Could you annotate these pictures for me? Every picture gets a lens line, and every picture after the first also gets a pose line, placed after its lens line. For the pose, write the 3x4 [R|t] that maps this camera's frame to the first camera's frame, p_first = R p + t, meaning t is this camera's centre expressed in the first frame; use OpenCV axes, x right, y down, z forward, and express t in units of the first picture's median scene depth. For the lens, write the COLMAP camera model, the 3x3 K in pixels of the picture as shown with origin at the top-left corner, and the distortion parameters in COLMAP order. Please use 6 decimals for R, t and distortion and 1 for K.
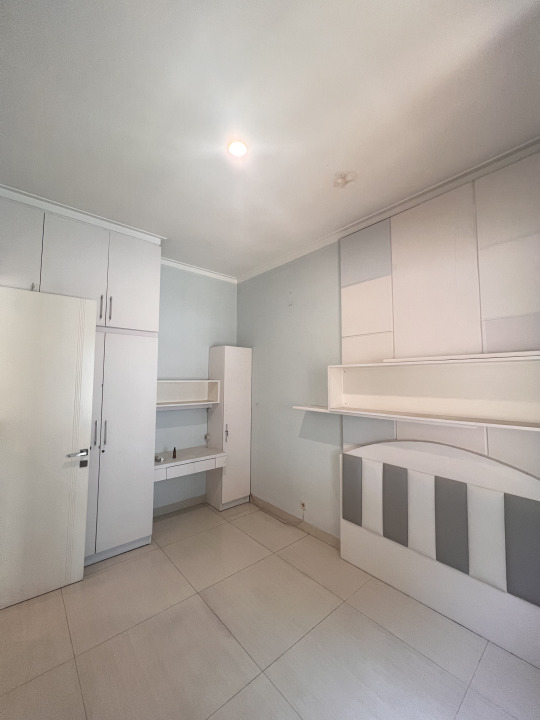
lens RADIAL K [[289.6, 0, 271.0], [0, 289.6, 360.1], [0, 0, 1]] dist [-0.003042, 0.001727]
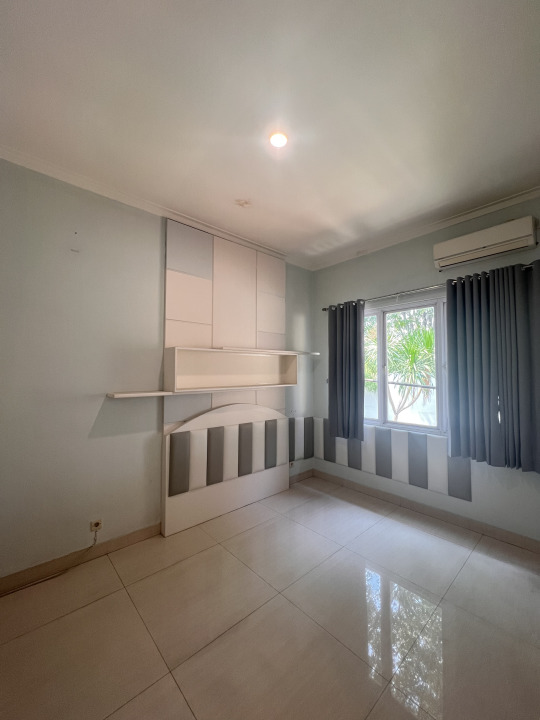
lens RADIAL K [[289.6, 0, 270.9], [0, 289.6, 360.4], [0, 0, 1]] dist [-0.003042, 0.001727]
pose [[-0.023728, 0.030551, 0.999252, -0.855810], [-0.067694, 0.997190, -0.032095, 0.079711], [-0.997424, -0.068405, -0.021593, 0.747201]]
